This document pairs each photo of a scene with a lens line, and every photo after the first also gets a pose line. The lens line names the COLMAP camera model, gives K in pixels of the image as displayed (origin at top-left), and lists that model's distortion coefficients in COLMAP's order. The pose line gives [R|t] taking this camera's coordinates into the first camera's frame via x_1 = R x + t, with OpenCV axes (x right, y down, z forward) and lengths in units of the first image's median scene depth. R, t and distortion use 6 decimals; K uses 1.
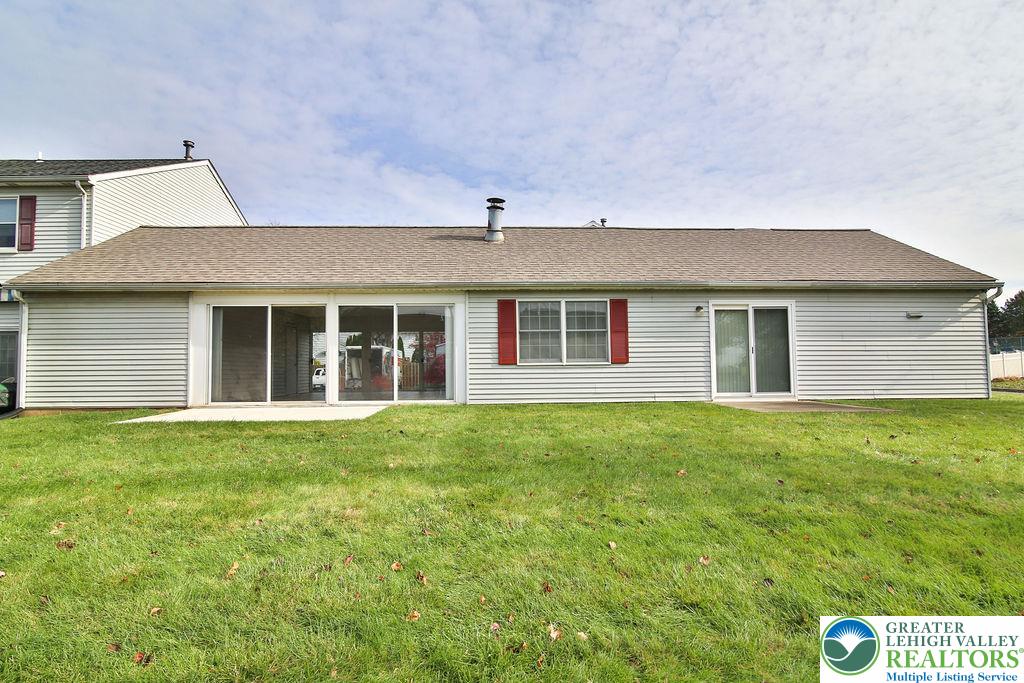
lens RADIAL K [[545.8, 0, 507.2], [0, 545.8, 350.8], [0, 0, 1]] dist [-0.022616, 0.000054]
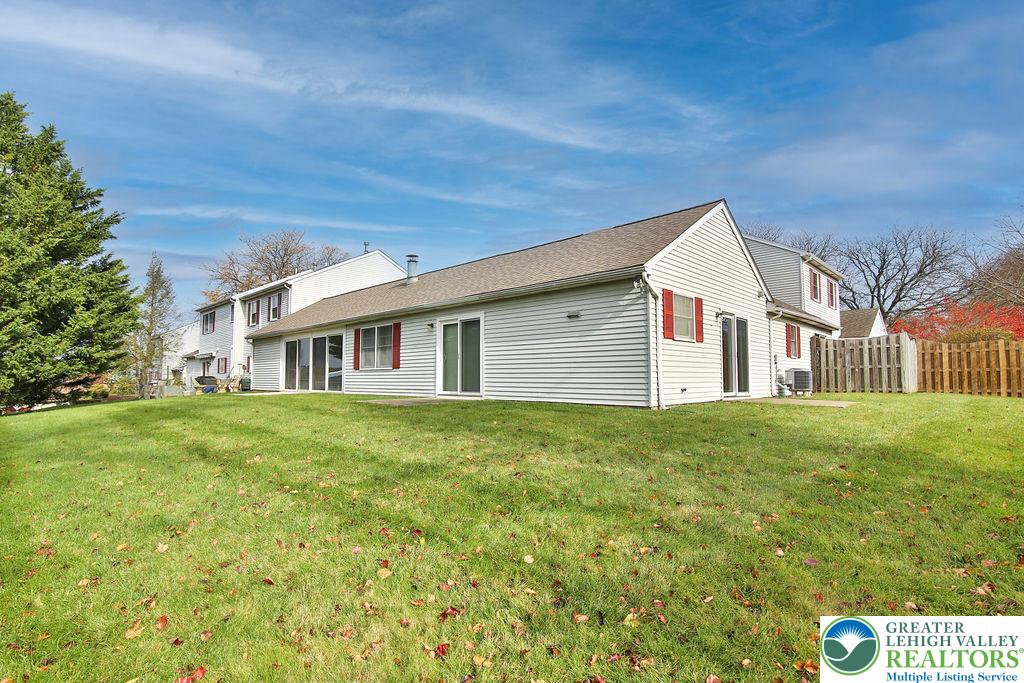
lens RADIAL K [[545.8, 0, 507.2], [0, 545.8, 350.8], [0, 0, 1]] dist [-0.022616, 0.000054]
pose [[0.640119, -0.032125, -0.767604, 1.443564], [0.025158, 0.999466, -0.020849, 0.014144], [0.767864, -0.005965, 0.640585, 0.307980]]
